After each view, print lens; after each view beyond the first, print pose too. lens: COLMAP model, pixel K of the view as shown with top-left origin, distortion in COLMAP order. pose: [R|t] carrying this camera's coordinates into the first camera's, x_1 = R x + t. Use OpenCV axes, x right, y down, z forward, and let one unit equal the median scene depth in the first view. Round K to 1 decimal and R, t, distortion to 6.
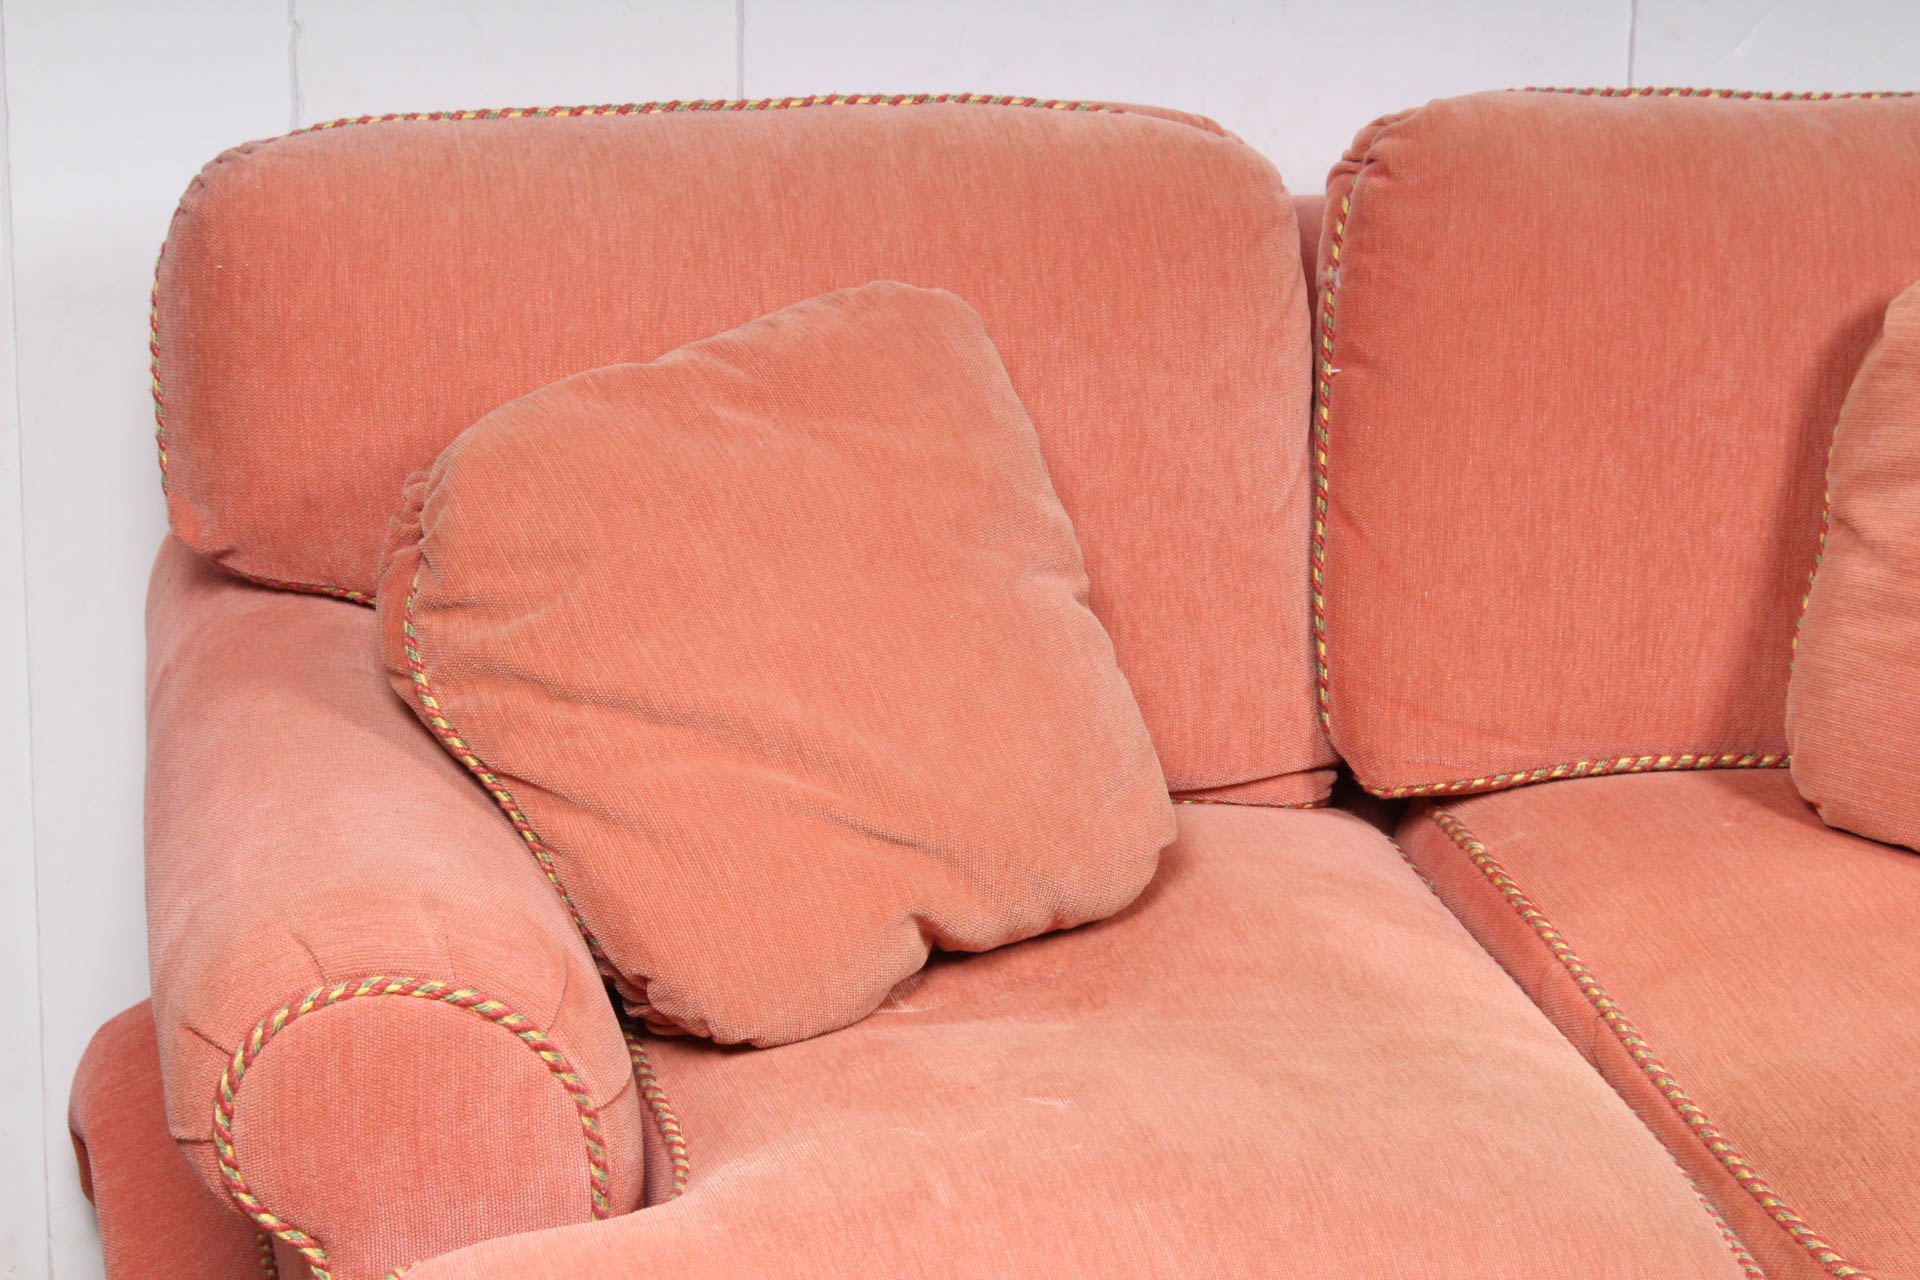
lens RADIAL K [[4535.1, 0, 954.3], [0, 4535.1, 587.5], [0, 0, 1]] dist [0.076210, 0.000000]
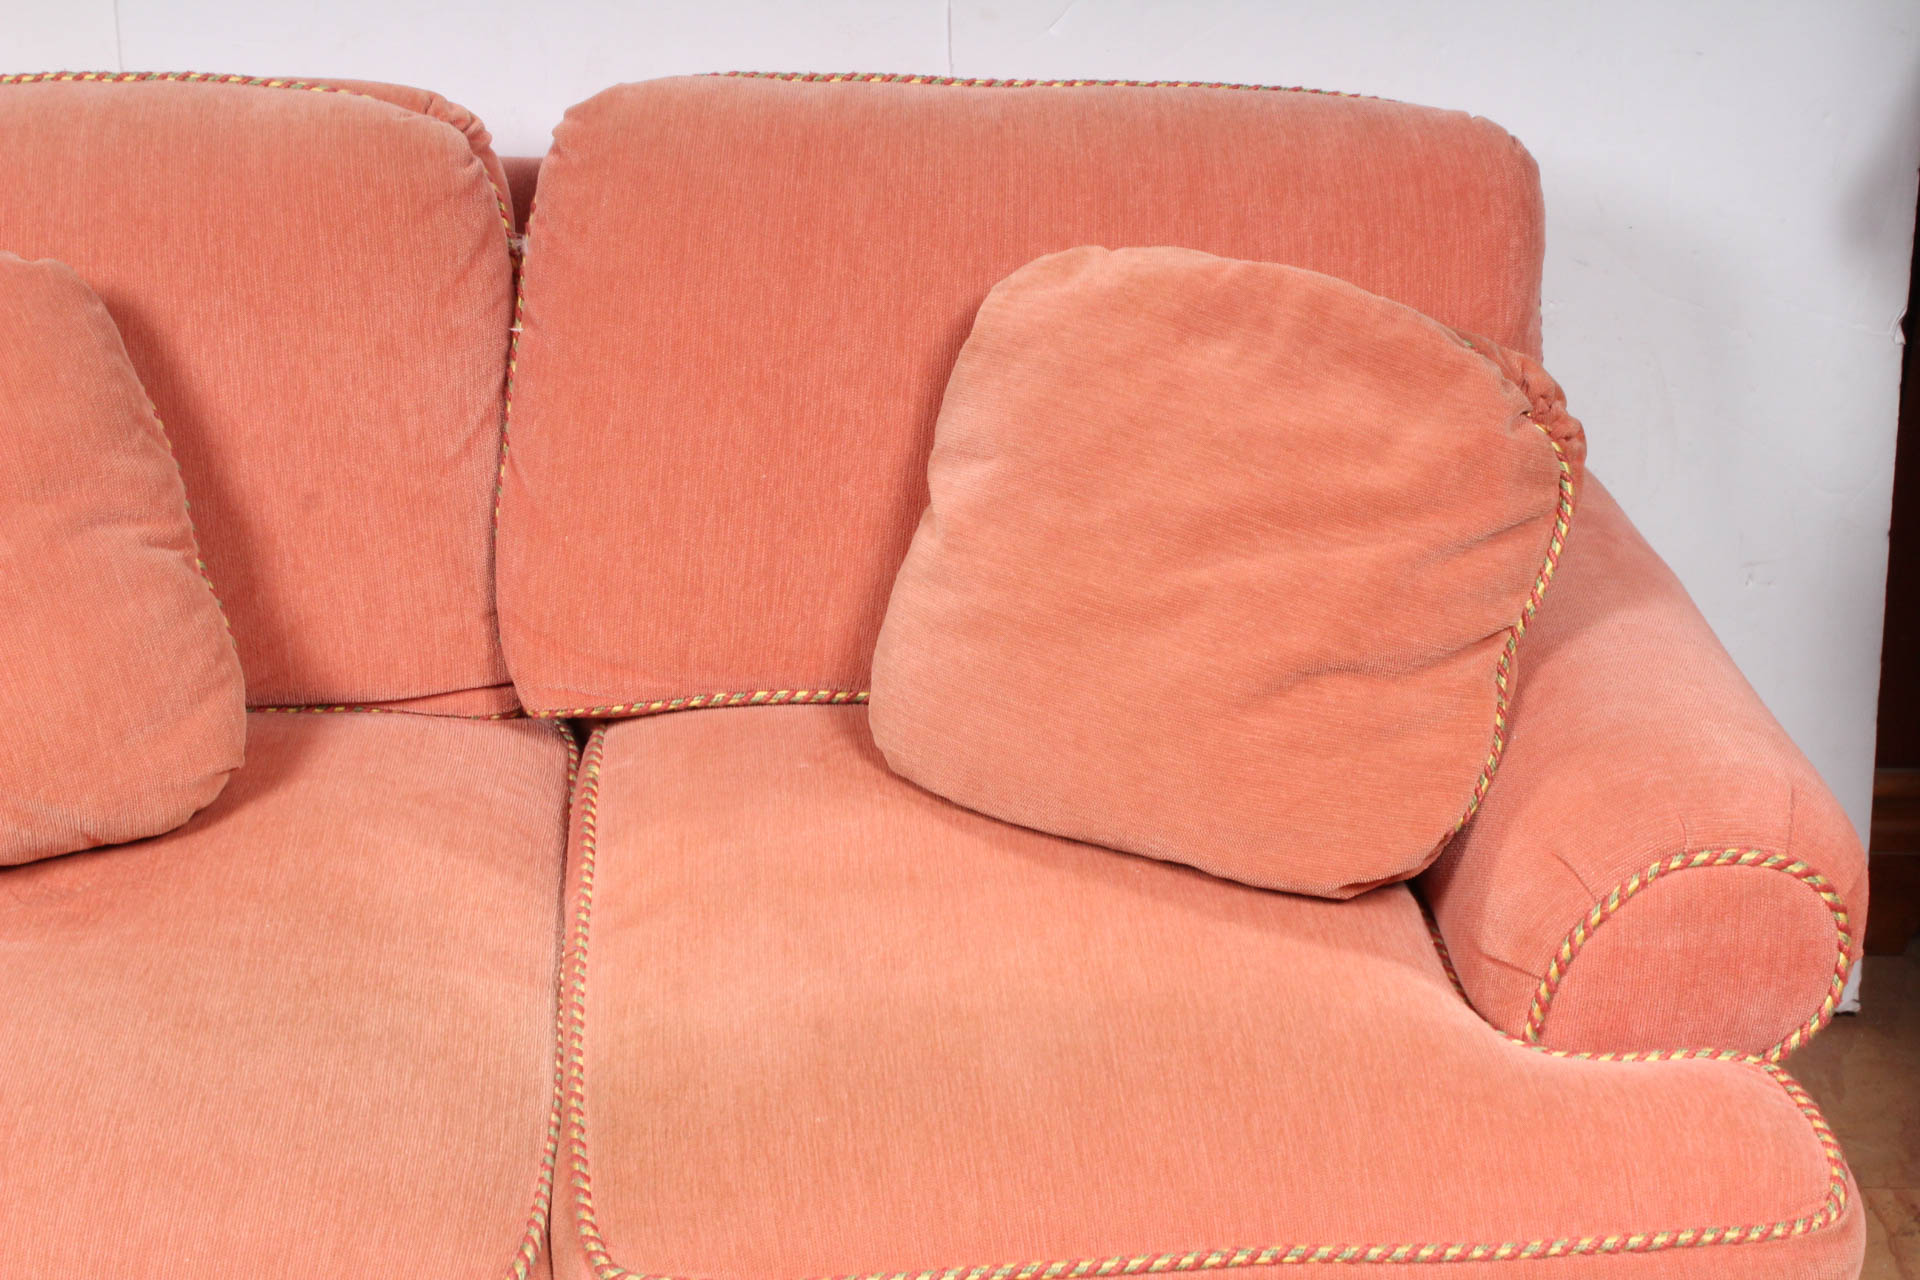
lens RADIAL K [[3258.4, 0, 955.6], [0, 3258.4, 597.6], [0, 0, 1]] dist [-0.002976, 0.000000]
pose [[0.982403, 0.049790, -0.180017, 0.360589], [-0.033550, 0.995179, 0.092155, -0.064095], [0.183738, -0.084494, 0.979337, 0.254847]]
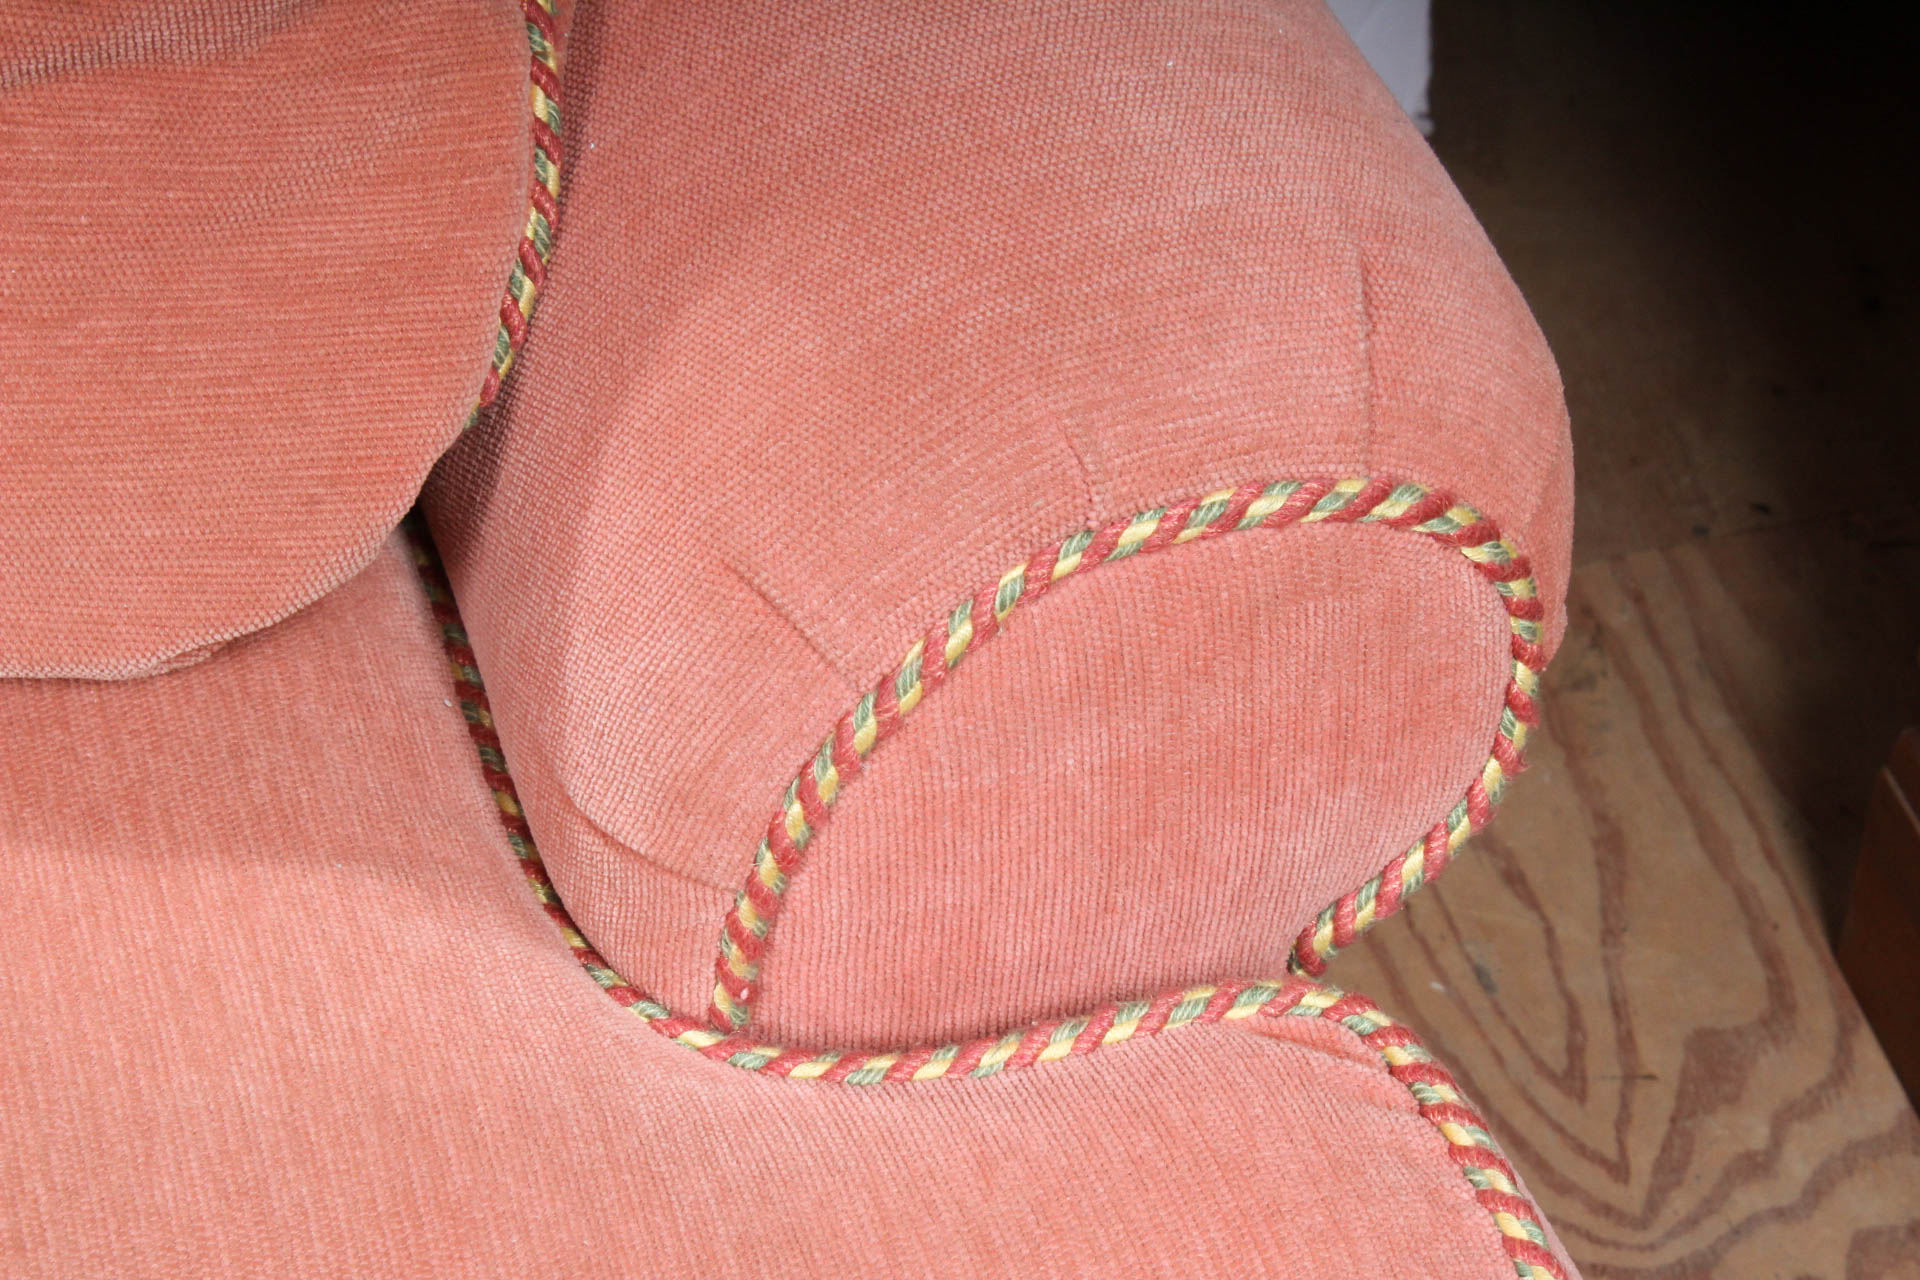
lens RADIAL K [[4535.1, 0, 963.0], [0, 4535.1, 634.3], [0, 0, 1]] dist [0.076210, 0.000000]
pose [[0.997836, -0.063911, 0.015457, 0.376206], [0.050024, 0.890427, 0.452369, -0.100116], [-0.042675, -0.450616, 0.891697, 0.667328]]
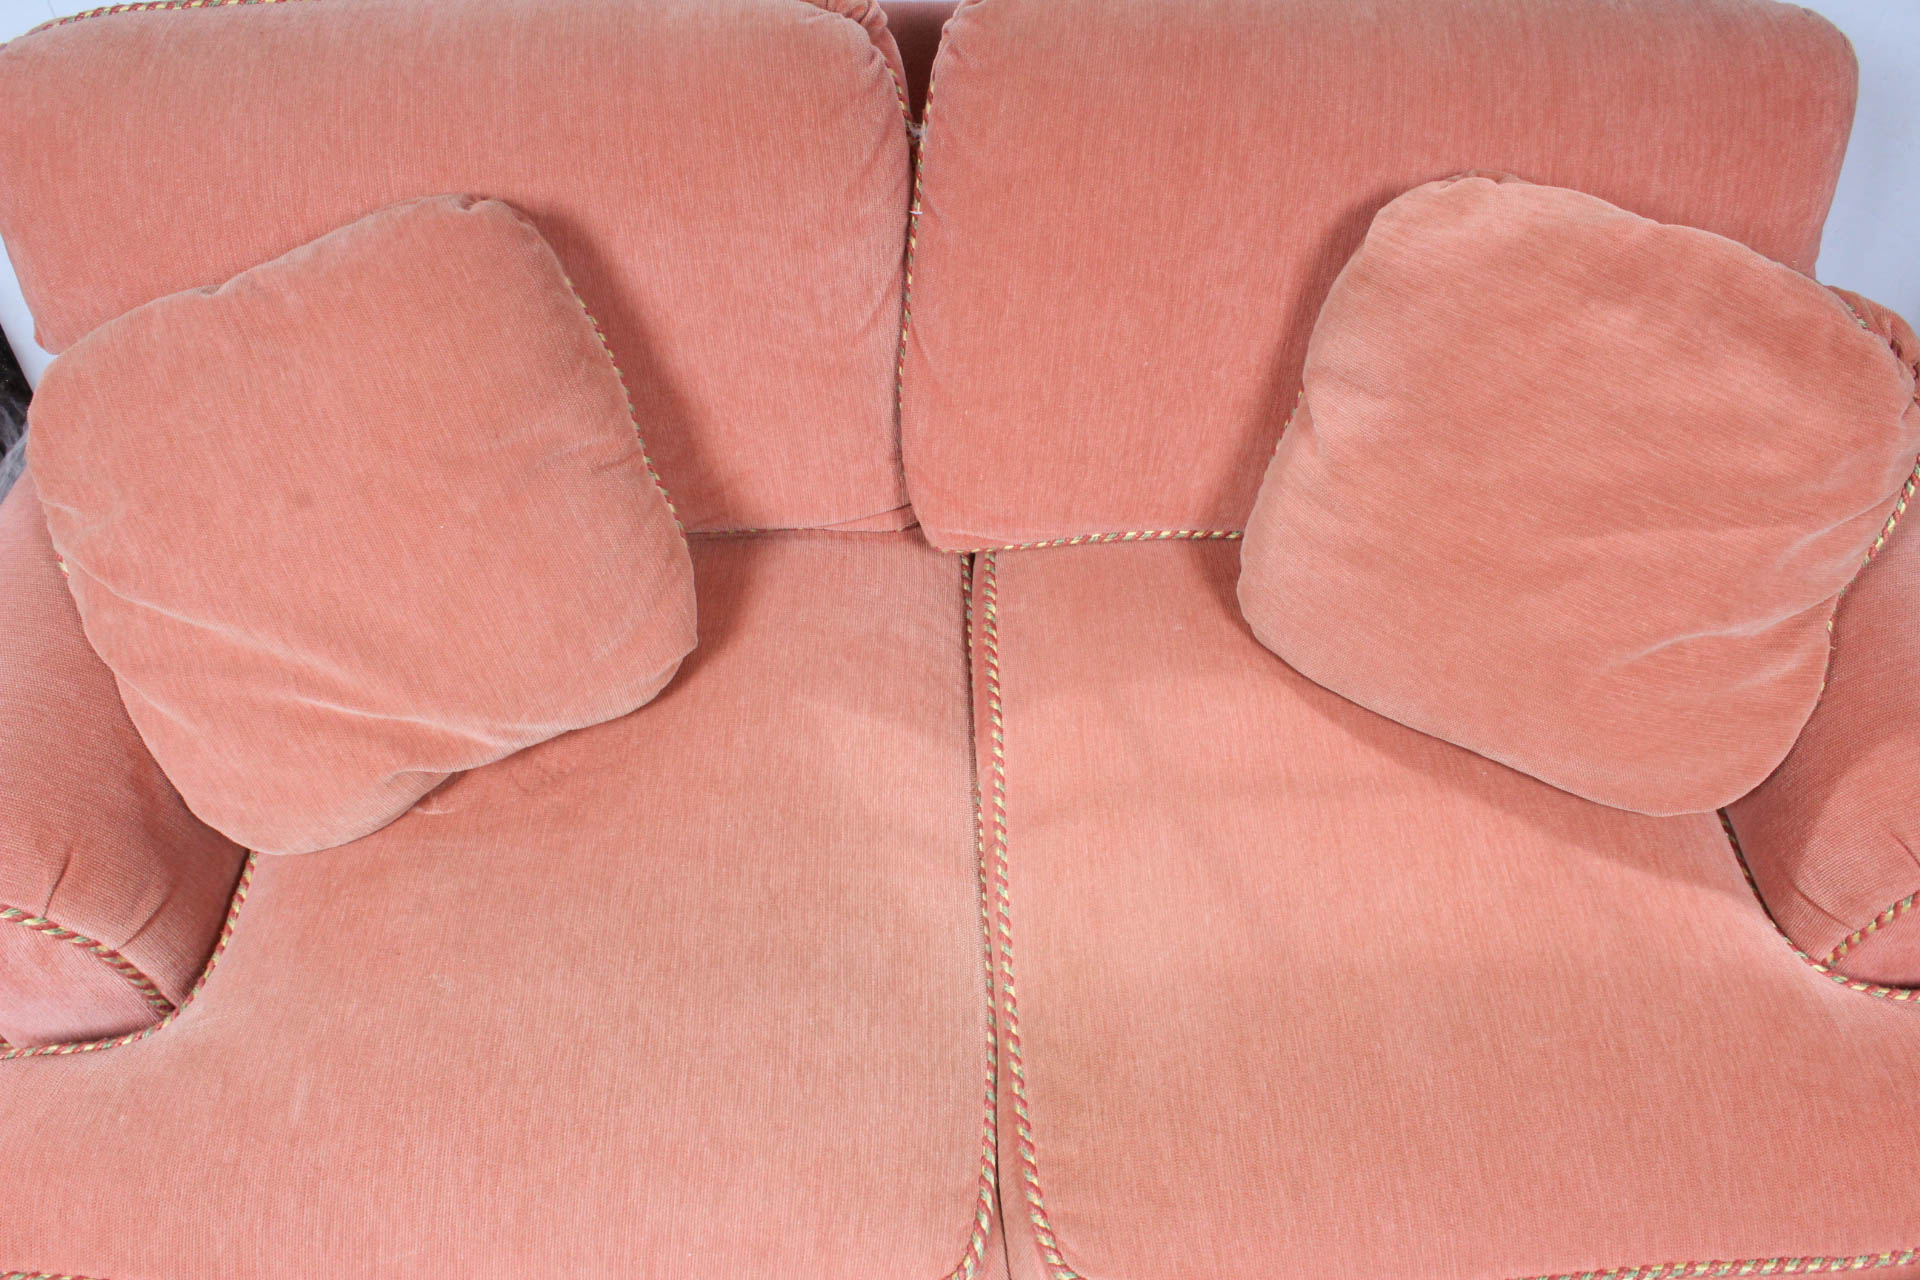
lens RADIAL K [[1605.1, 0, 958.3], [0, 1605.1, 632.2], [0, 0, 1]] dist [-0.164621, 0.135148]
pose [[0.971945, 0.132180, -0.194553, 0.206400], [-0.024915, 0.880360, 0.473651, -0.161822], [0.233884, -0.455516, 0.858955, 0.632766]]
